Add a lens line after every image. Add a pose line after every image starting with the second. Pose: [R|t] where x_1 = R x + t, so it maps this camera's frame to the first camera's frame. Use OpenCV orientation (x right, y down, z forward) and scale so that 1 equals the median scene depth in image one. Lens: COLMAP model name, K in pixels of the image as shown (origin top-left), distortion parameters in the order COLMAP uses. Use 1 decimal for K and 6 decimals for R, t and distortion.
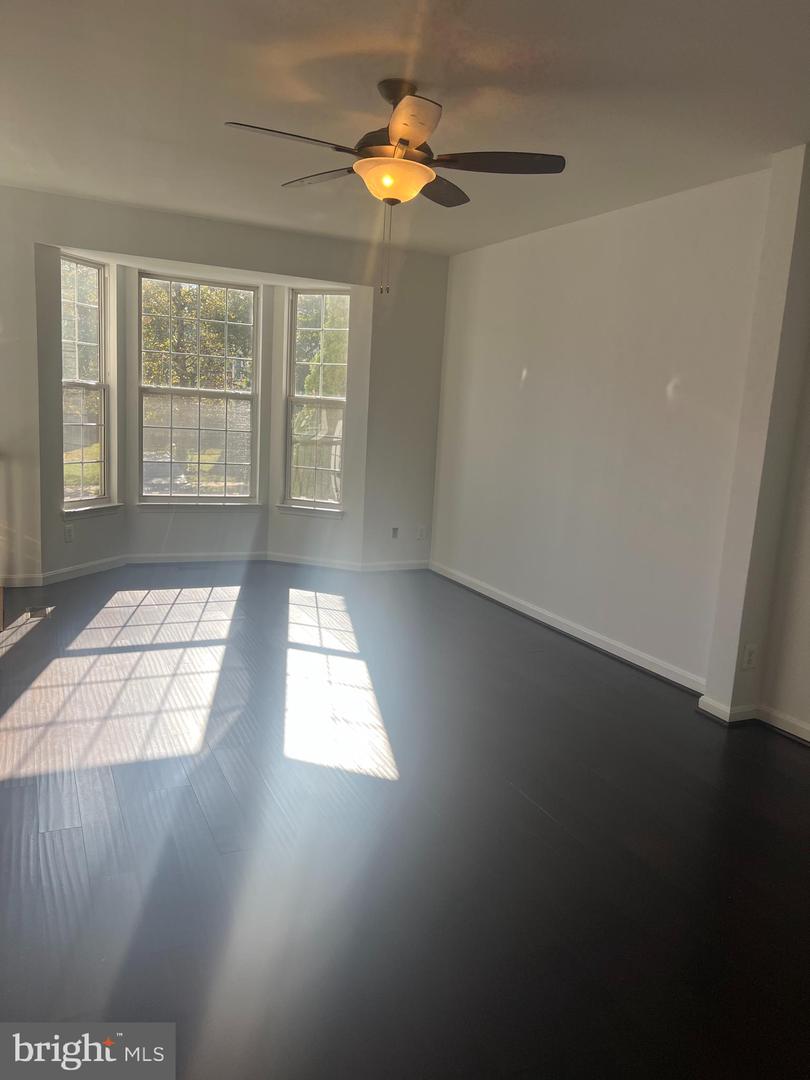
lens RADIAL K [[806.9, 0, 410.3], [0, 806.9, 554.0], [0, 0, 1]] dist [0.070476, -0.076299]
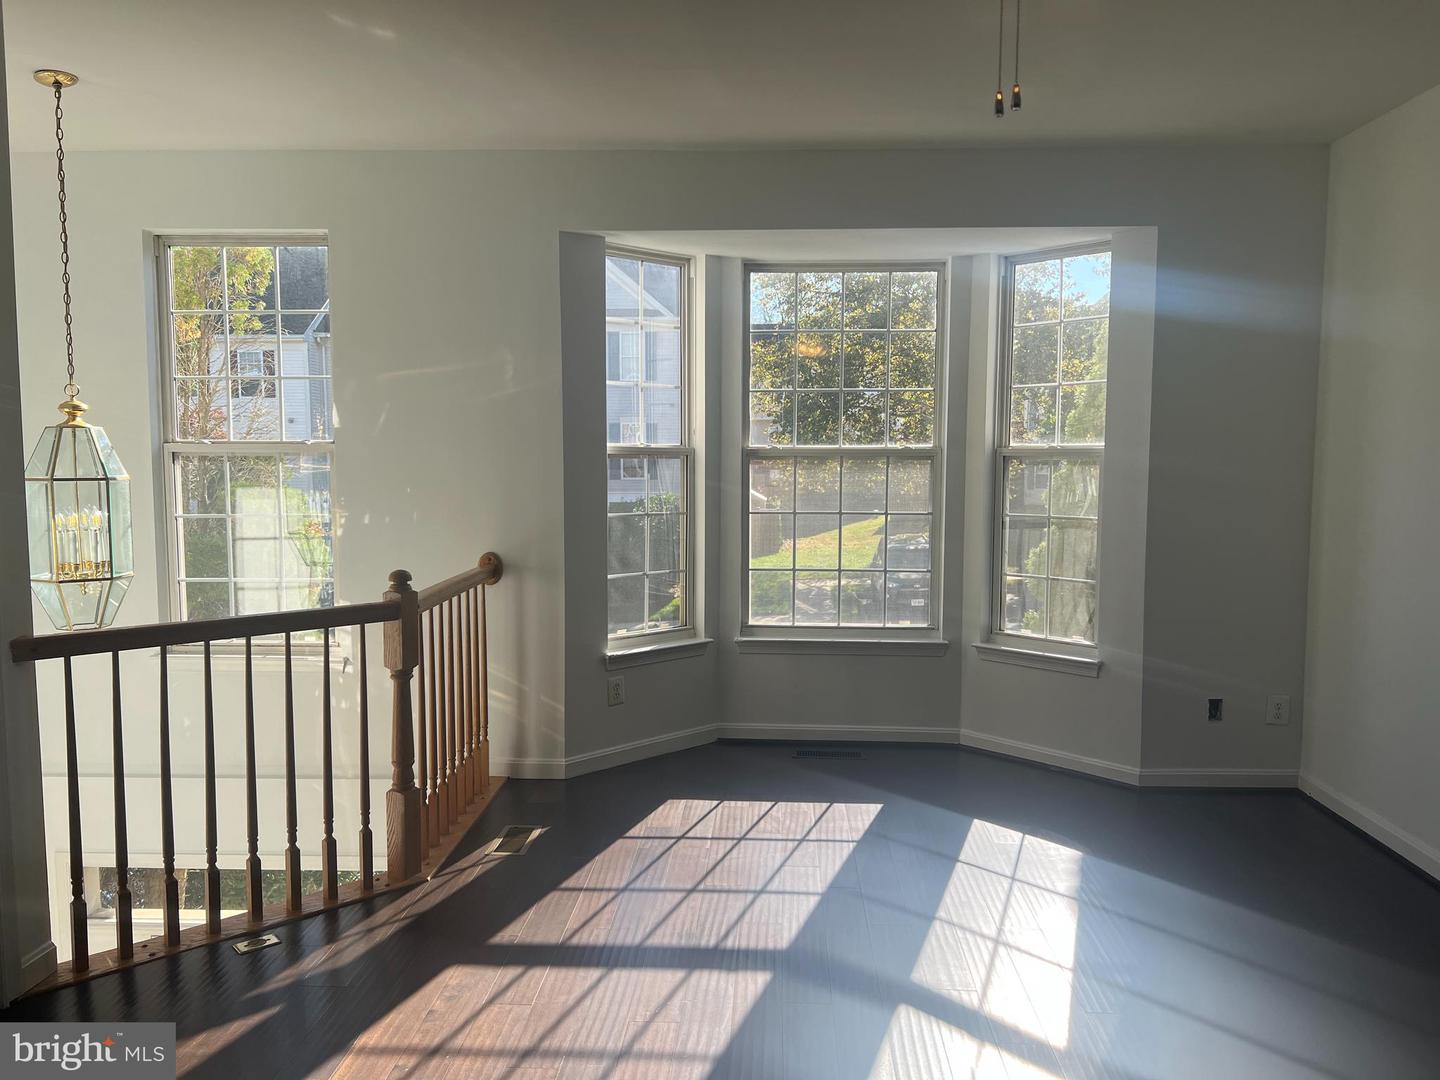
lens RADIAL K [[1075.9, 0, 735.9], [0, 1075.9, 541.7], [0, 0, 1]] dist [0.070476, -0.076299]
pose [[0.880873, -0.015540, -0.473097, 0.043347], [-0.037838, 0.993951, -0.103102, -0.055040], [0.471838, 0.108721, 0.874956, 0.315628]]
